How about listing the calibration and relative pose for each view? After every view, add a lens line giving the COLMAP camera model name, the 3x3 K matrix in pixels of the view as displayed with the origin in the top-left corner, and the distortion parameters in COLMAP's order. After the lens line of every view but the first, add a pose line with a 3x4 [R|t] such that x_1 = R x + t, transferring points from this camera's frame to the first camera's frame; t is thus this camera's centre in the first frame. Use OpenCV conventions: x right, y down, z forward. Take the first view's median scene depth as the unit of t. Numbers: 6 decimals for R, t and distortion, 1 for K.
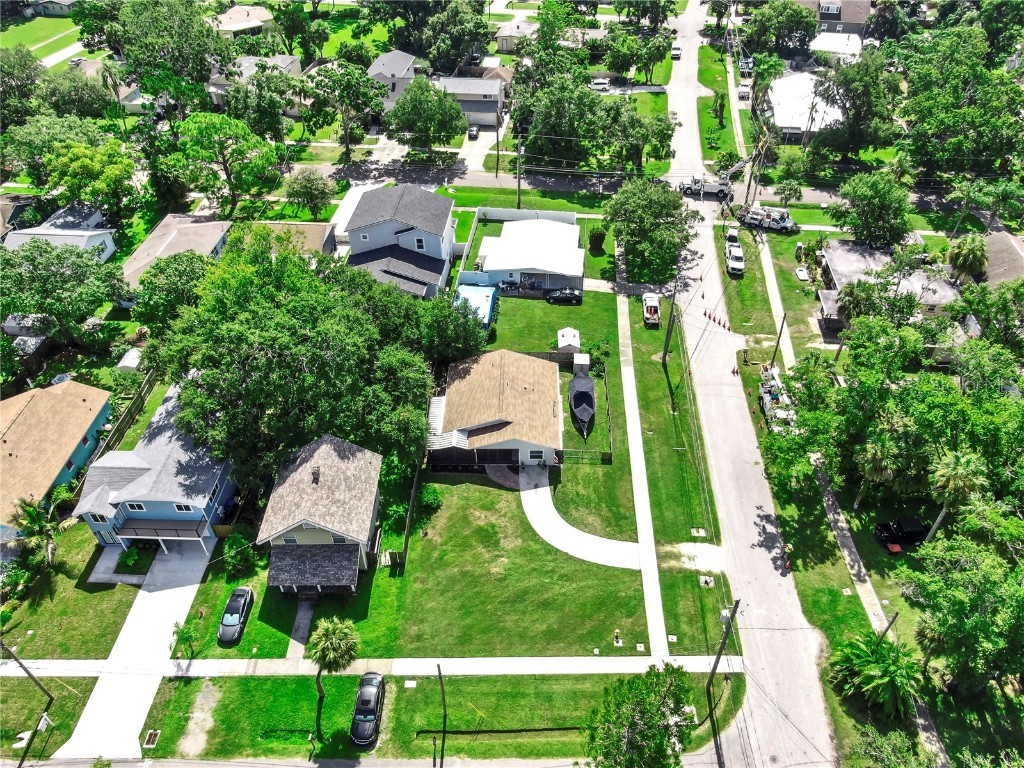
lens RADIAL K [[740.2, 0, 514.7], [0, 740.2, 383.2], [0, 0, 1]] dist [-0.007322, 0.003300]
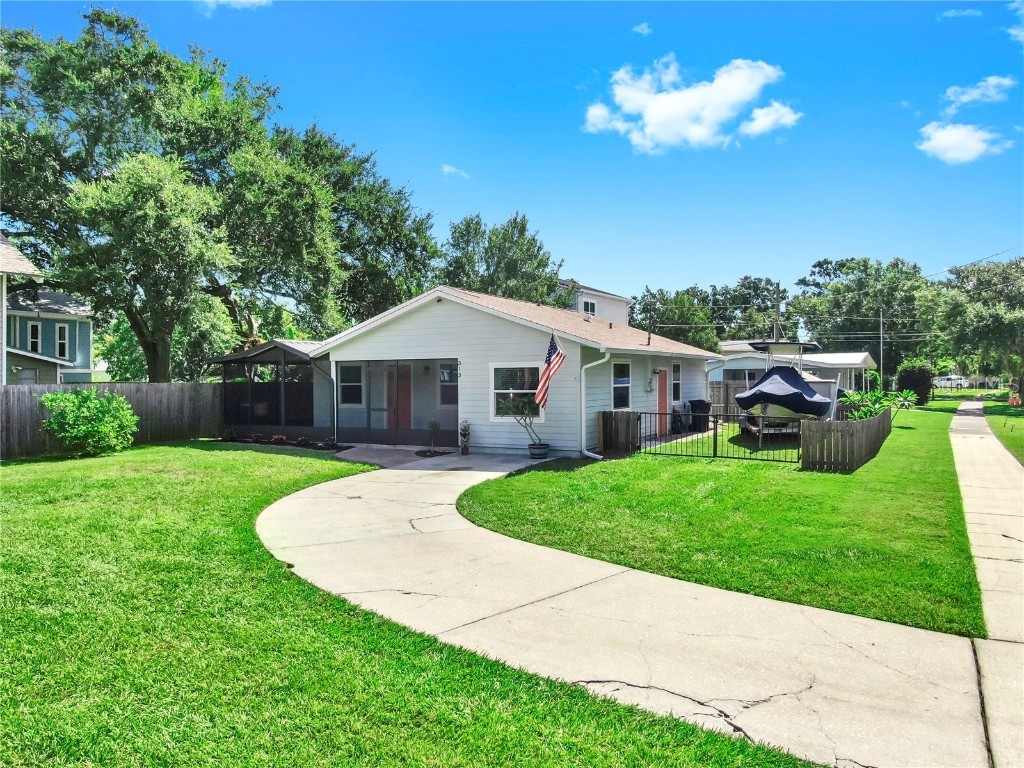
lens RADIAL K [[740.2, 0, 511.2], [0, 740.2, 380.2], [0, 0, 1]] dist [-0.007322, 0.003300]
pose [[0.886650, -0.002060, -0.462436, 0.130149], [-0.307316, 0.744609, -0.592549, 0.220554], [0.345555, 0.667497, 0.659575, 0.747723]]
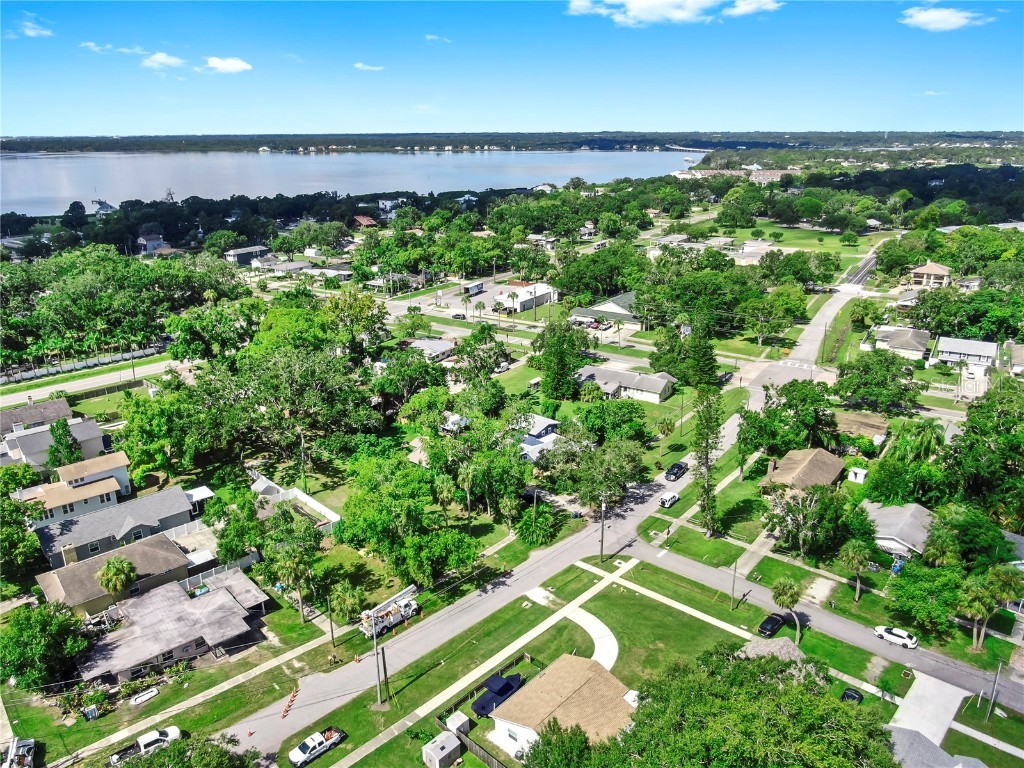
lens RADIAL K [[740.2, 0, 521.0], [0, 740.2, 380.4], [0, 0, 1]] dist [-0.007322, 0.003300]
pose [[-0.753130, -0.199492, 0.626896, -0.495581], [0.444296, 0.548534, 0.708316, -0.934768], [-0.485177, 0.811981, -0.324484, 0.945891]]
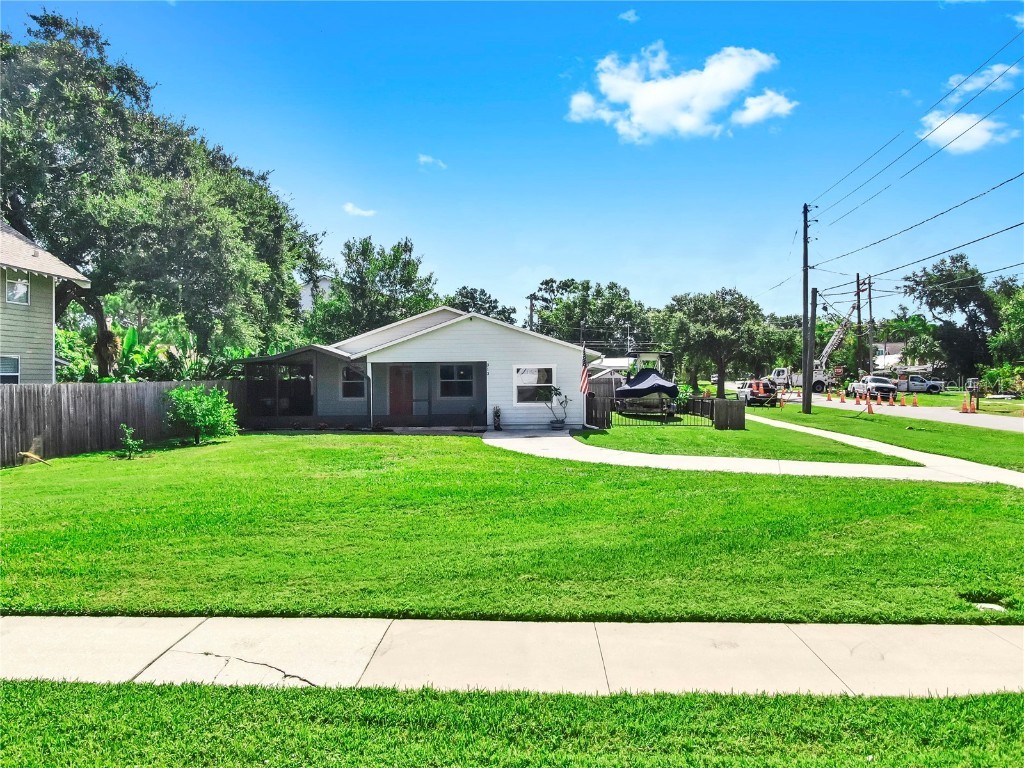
lens RADIAL K [[740.2, 0, 514.1], [0, 740.2, 385.5], [0, 0, 1]] dist [-0.007322, 0.003300]
pose [[0.998999, -0.005127, -0.044432, 0.031831], [-0.025604, 0.748993, -0.662083, 0.304174], [0.036674, 0.662559, 0.748112, 0.656427]]
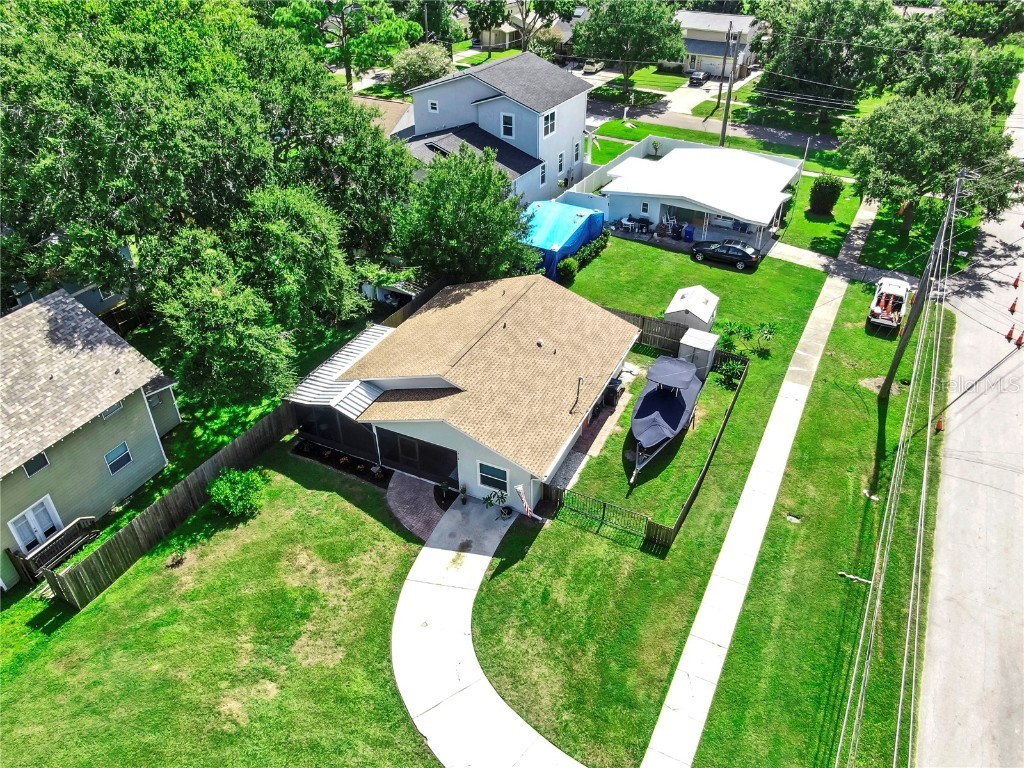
lens RADIAL K [[740.2, 0, 510.4], [0, 740.2, 381.9], [0, 0, 1]] dist [-0.007322, 0.003300]
pose [[0.908863, 0.243767, -0.338446, 0.153837], [-0.279797, 0.958101, -0.061293, 0.060329], [0.309324, 0.150403, 0.938988, 0.530412]]
